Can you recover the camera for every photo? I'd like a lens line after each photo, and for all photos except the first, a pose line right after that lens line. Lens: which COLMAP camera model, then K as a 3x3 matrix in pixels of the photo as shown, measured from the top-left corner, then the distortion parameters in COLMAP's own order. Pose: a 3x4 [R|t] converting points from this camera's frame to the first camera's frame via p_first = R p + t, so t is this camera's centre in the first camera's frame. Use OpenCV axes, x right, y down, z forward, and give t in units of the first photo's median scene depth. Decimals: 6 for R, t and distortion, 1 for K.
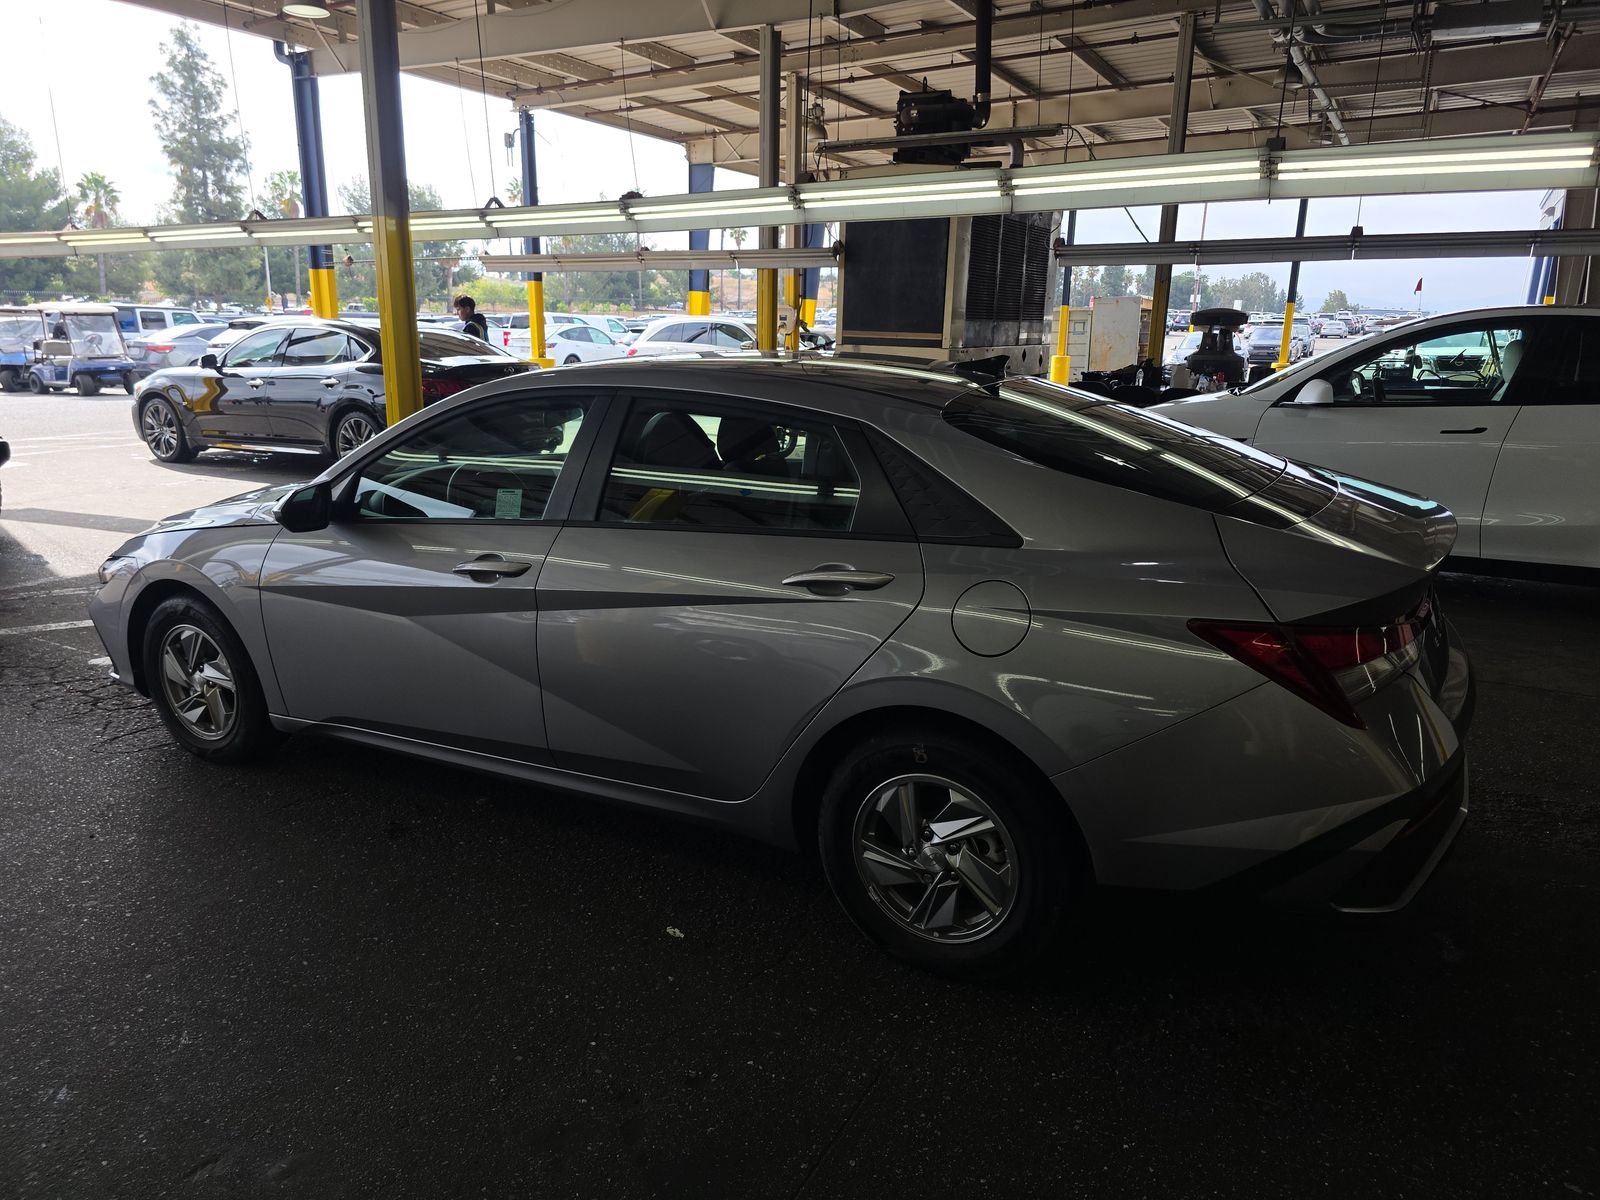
lens RADIAL K [[1064.2, 0, 800.0], [0, 1064.2, 600.0], [0, 0, 1]] dist [-0.002098, -0.000684]
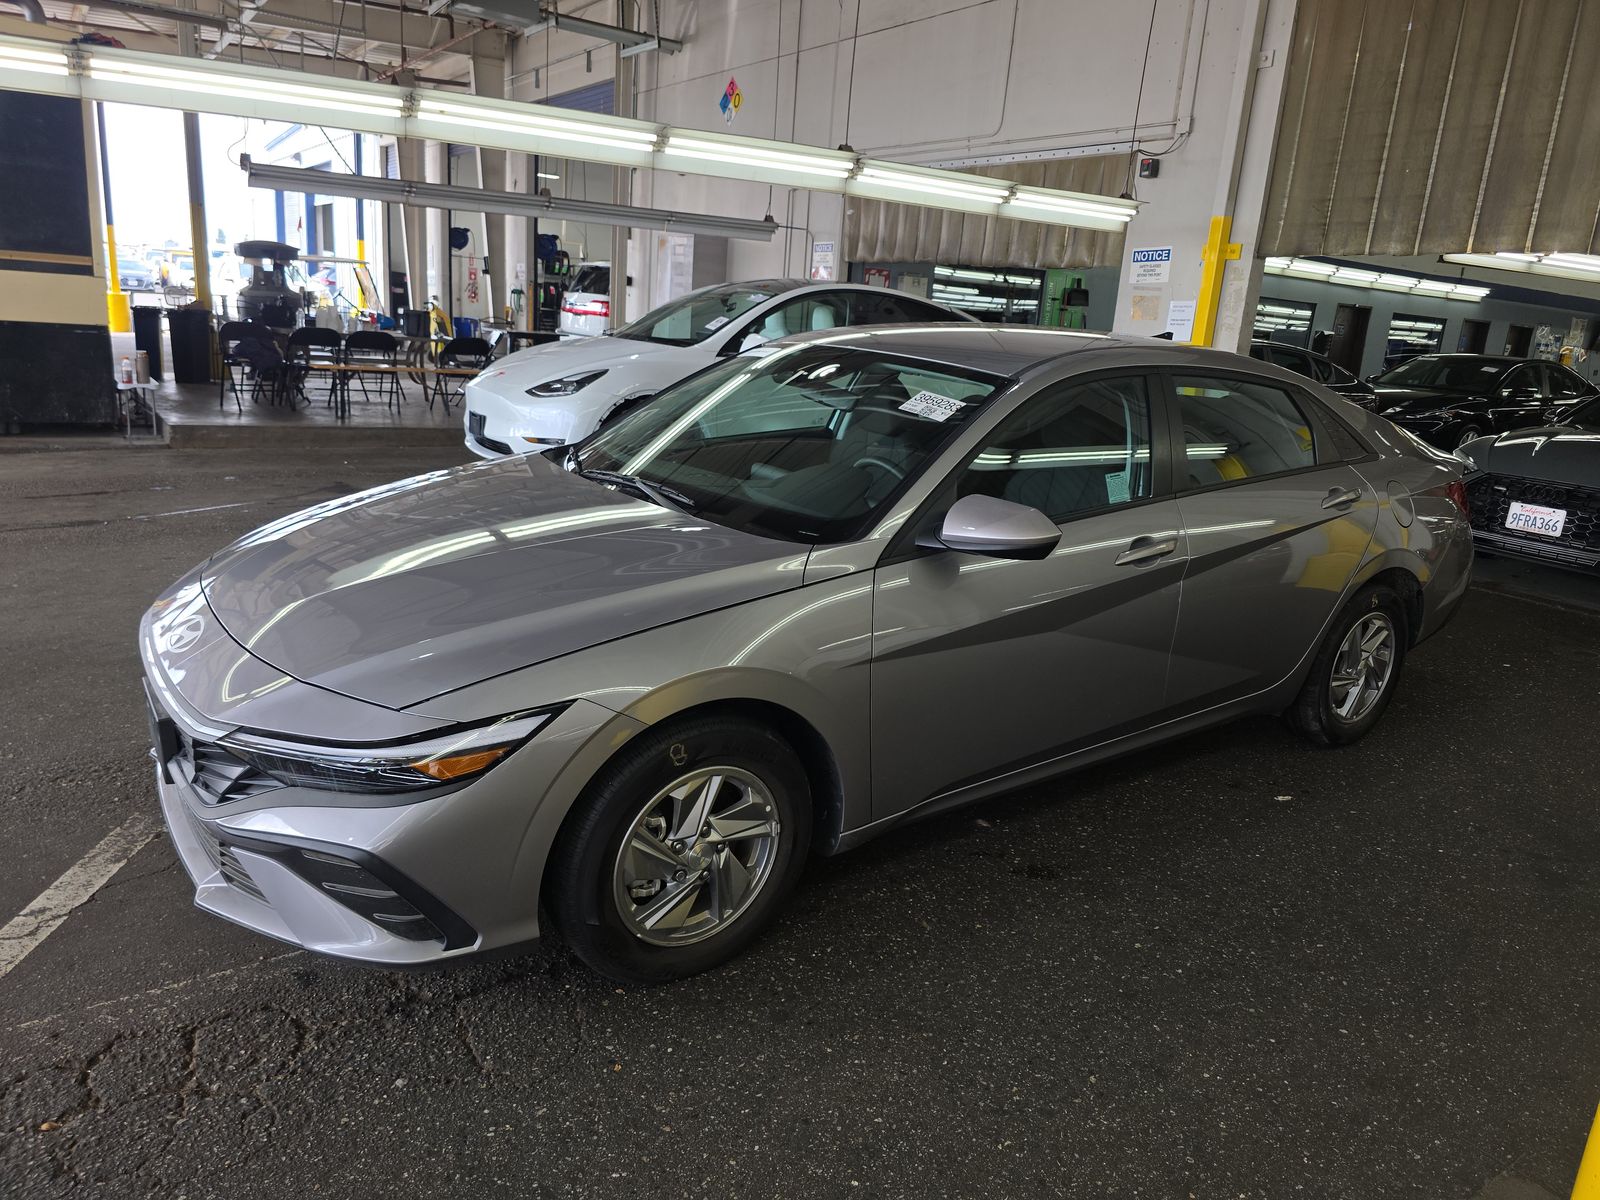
lens RADIAL K [[1144.4, 0, 800.0], [0, 1144.4, 600.0], [0, 0, 1]] dist [0.002711, 0.000824]
pose [[0.451389, -0.215338, 0.865954, -1.191228], [0.174475, 0.973013, 0.151013, -0.177494], [-0.875104, 0.082921, 0.476779, 0.658284]]
